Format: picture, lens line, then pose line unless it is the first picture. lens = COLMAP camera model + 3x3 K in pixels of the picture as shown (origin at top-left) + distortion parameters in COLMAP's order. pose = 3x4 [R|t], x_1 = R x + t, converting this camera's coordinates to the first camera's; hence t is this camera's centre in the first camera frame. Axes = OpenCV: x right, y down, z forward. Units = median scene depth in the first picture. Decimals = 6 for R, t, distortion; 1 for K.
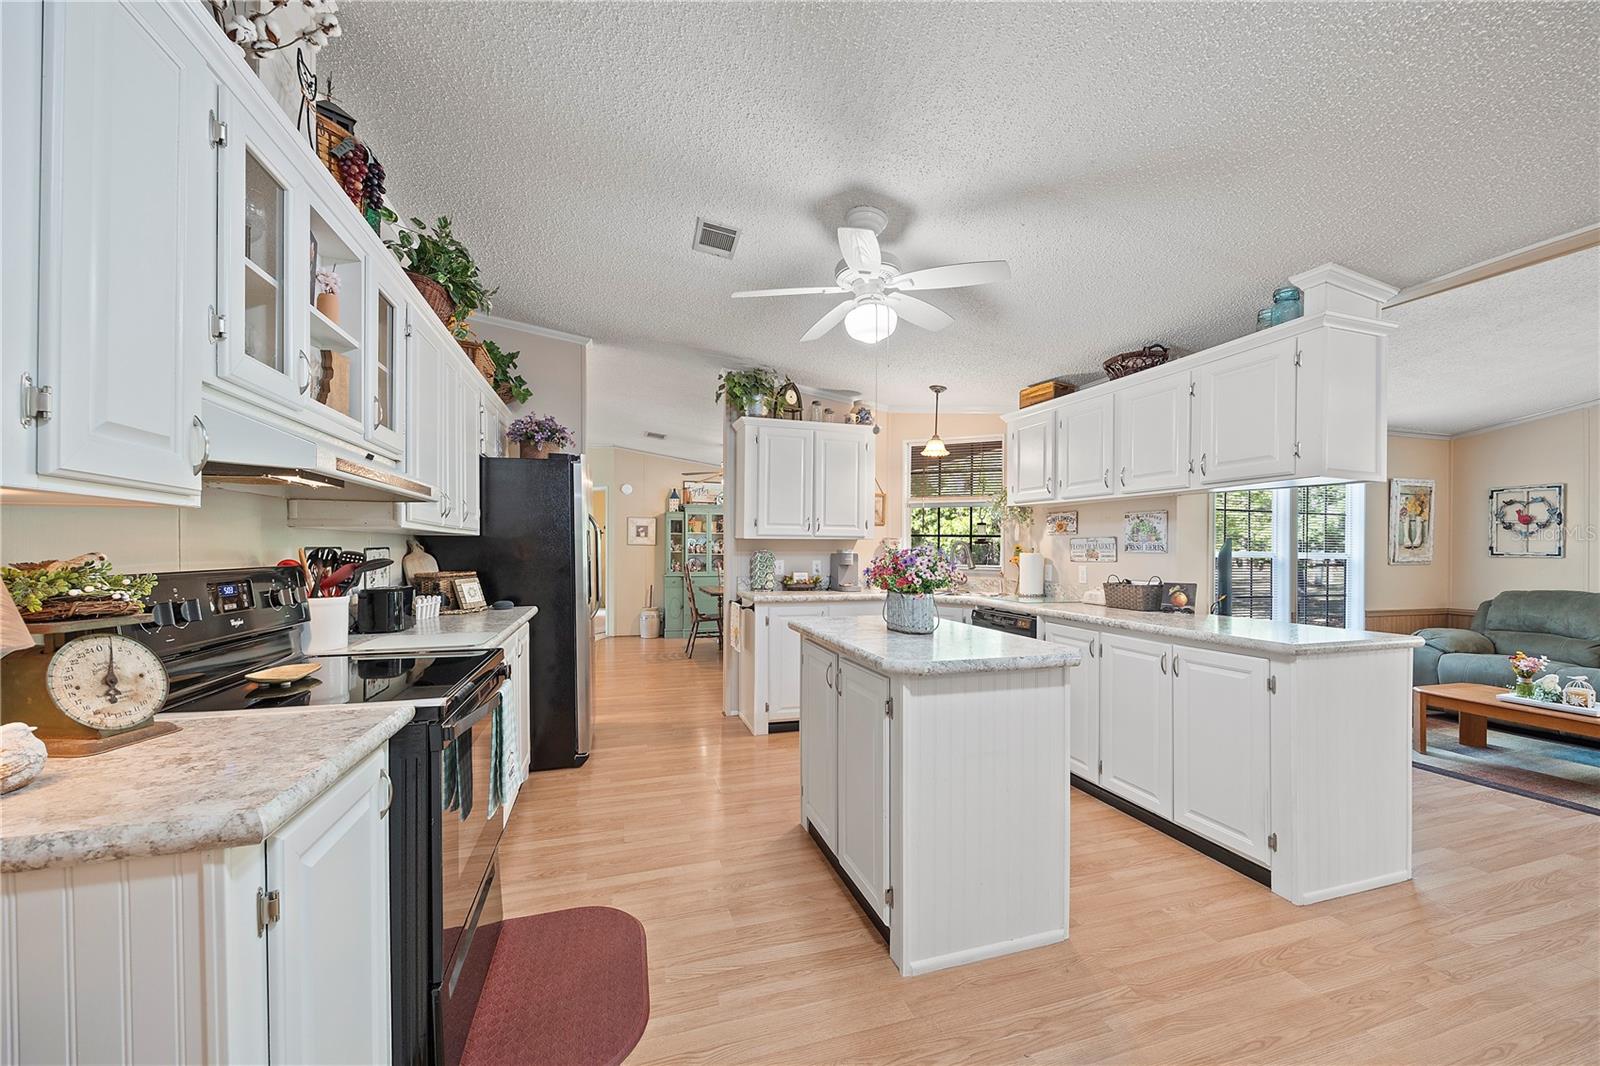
lens RADIAL K [[613.3, 0, 808.0], [0, 613.3, 548.6], [0, 0, 1]] dist [-0.002272, -0.000535]
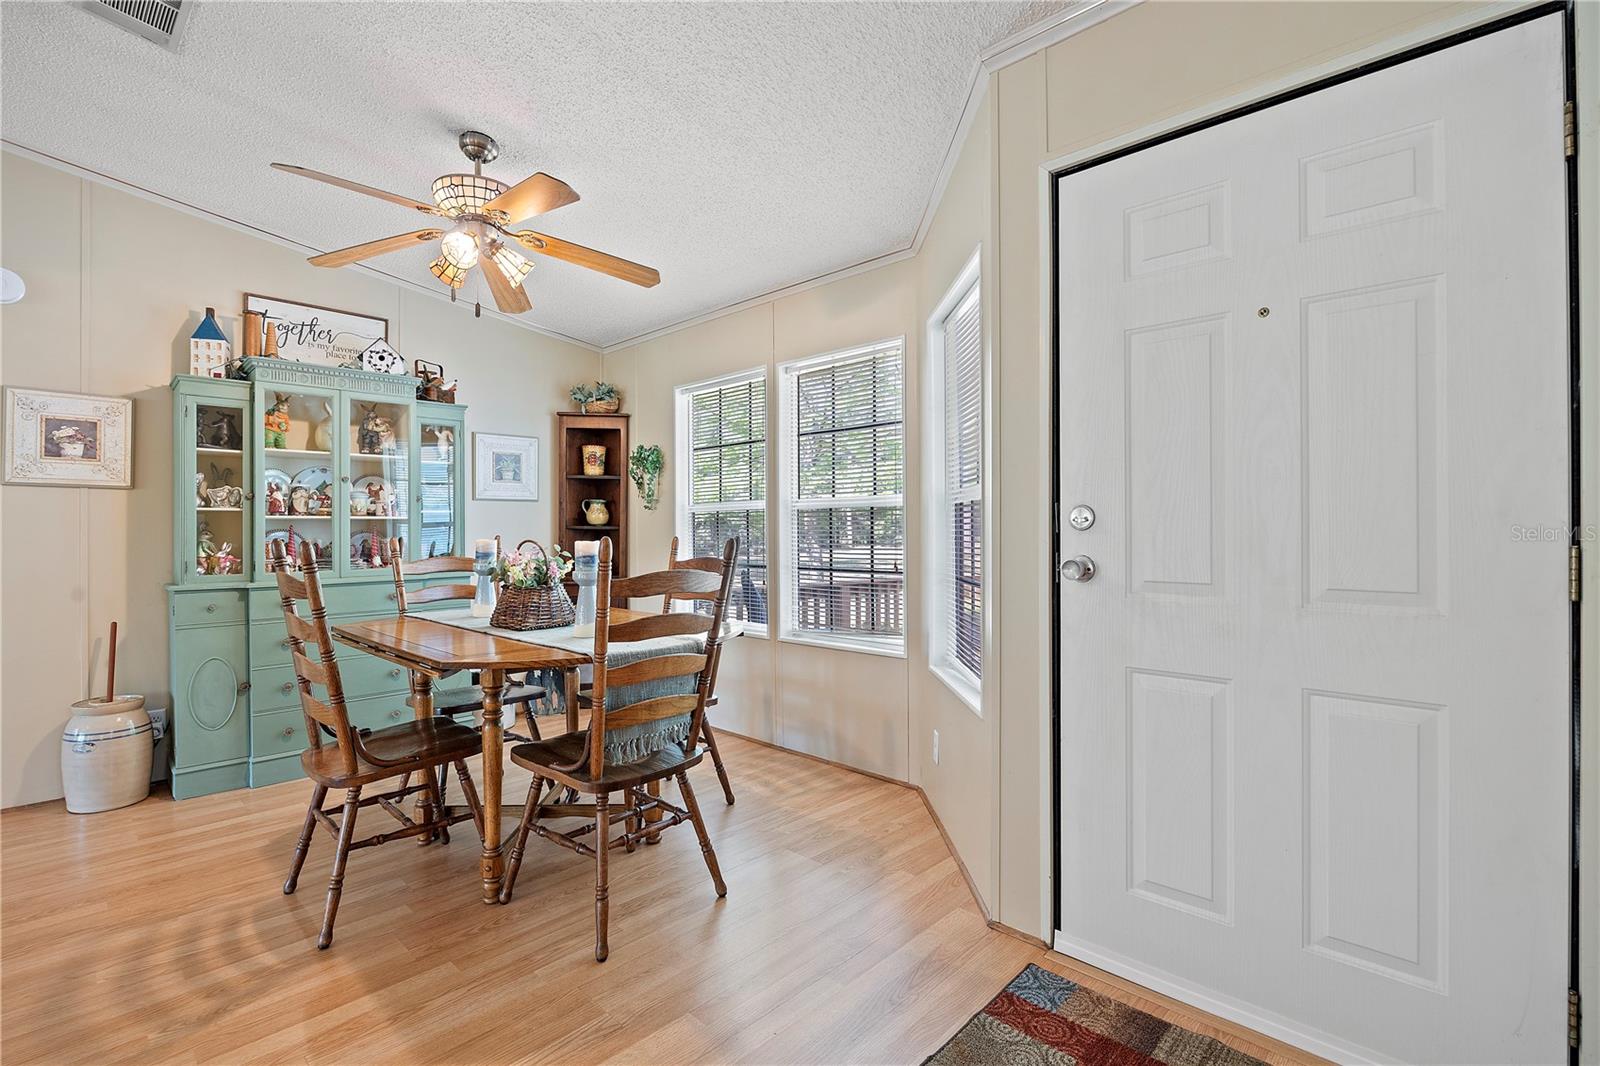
lens RADIAL K [[720.4, 0, 794.3], [0, 720.4, 522.0], [0, 0, 1]] dist [-0.015013, 0.001804]
pose [[0.883201, -0.007214, 0.468939, -0.252406], [0.008723, 0.999961, -0.001046, 0.028054], [-0.468914, 0.005014, 0.883230, 1.083356]]
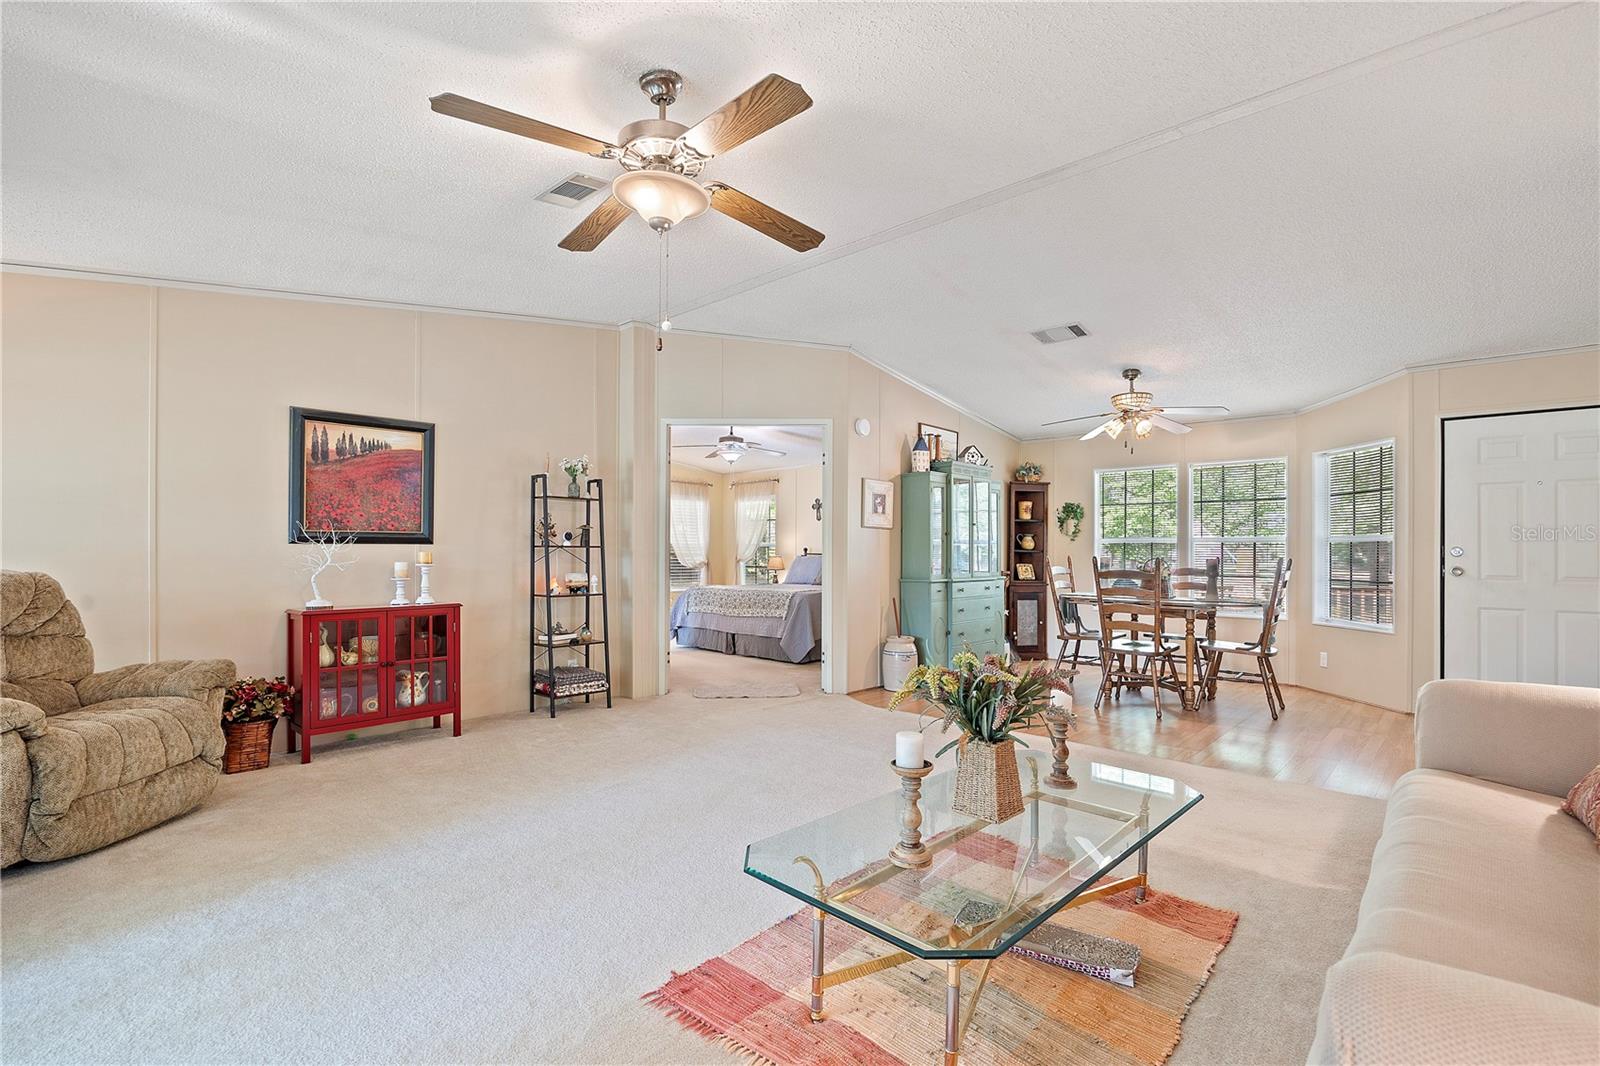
lens RADIAL K [[720.4, 0, 797.8], [0, 720.4, 541.2], [0, 0, 1]] dist [-0.015013, 0.001804]
pose [[0.877830, 0.005711, 0.478939, -1.301863], [-0.003256, 0.999977, -0.005956, 0.020183], [-0.478962, 0.003669, 0.877828, 0.901309]]
